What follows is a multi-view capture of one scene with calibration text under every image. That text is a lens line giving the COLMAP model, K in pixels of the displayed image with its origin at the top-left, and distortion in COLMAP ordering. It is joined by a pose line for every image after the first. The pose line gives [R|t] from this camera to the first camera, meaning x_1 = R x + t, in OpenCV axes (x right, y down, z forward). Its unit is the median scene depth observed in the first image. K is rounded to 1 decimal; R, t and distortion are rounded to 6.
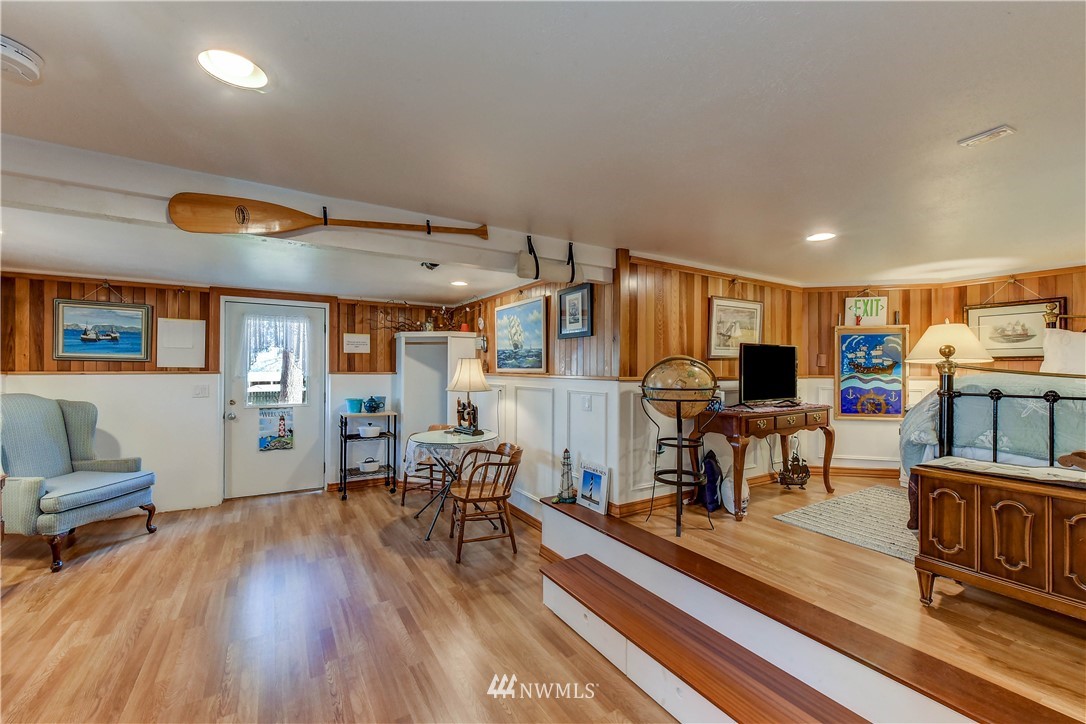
lens RADIAL K [[436.6, 0, 543.0], [0, 436.6, 362.0], [0, 0, 1]] dist [-0.001440, -0.000285]
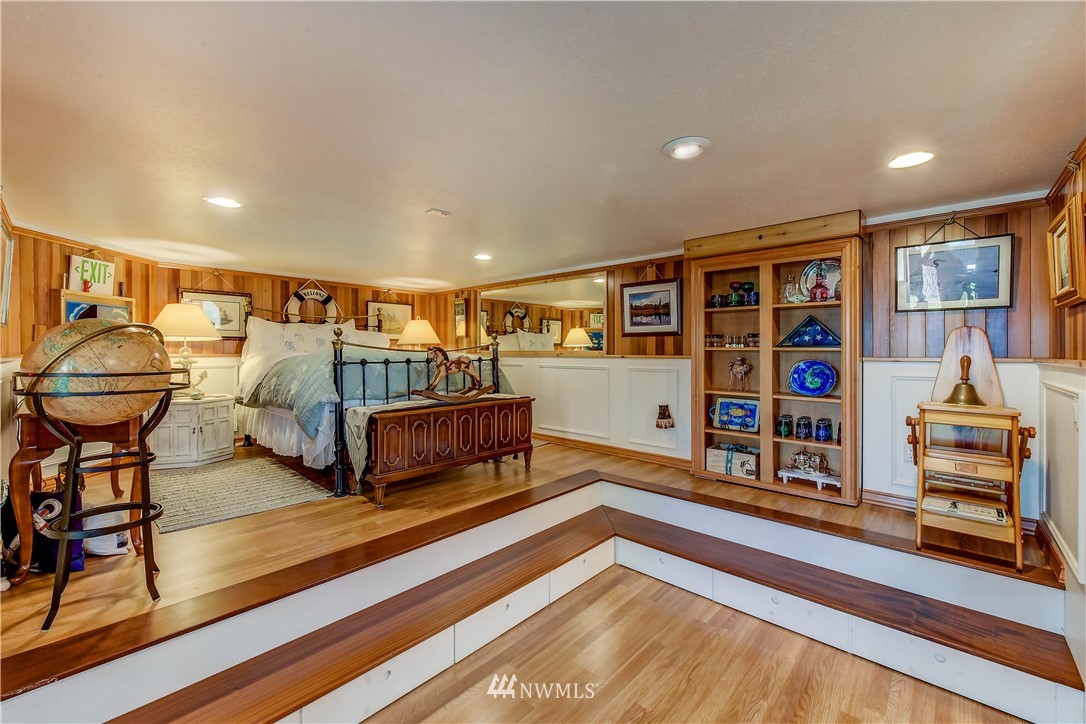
lens RADIAL K [[441.4, 0, 548.3], [0, 441.4, 354.4], [0, 0, 1]] dist [-0.000412, -0.000141]
pose [[-0.277517, -0.008860, 0.960680, -0.316384], [-0.015489, 0.999869, 0.004748, 0.015223], [-0.960596, -0.013562, -0.277618, 0.413034]]
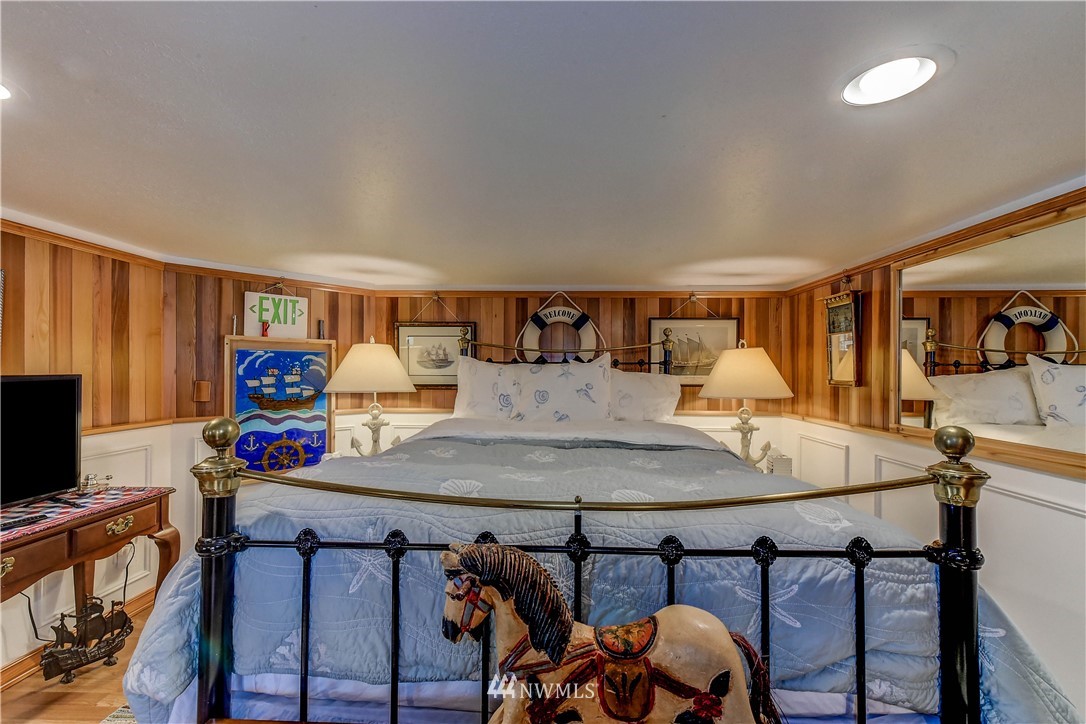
lens RADIAL K [[441.6, 0, 547.7], [0, 441.6, 372.1], [0, 0, 1]] dist [-0.001076, -0.000150]
pose [[0.543871, -0.003188, 0.839163, 0.414335], [-0.016685, 0.999754, 0.014612, -0.049357], [-0.839003, -0.021949, 0.543684, 0.298955]]
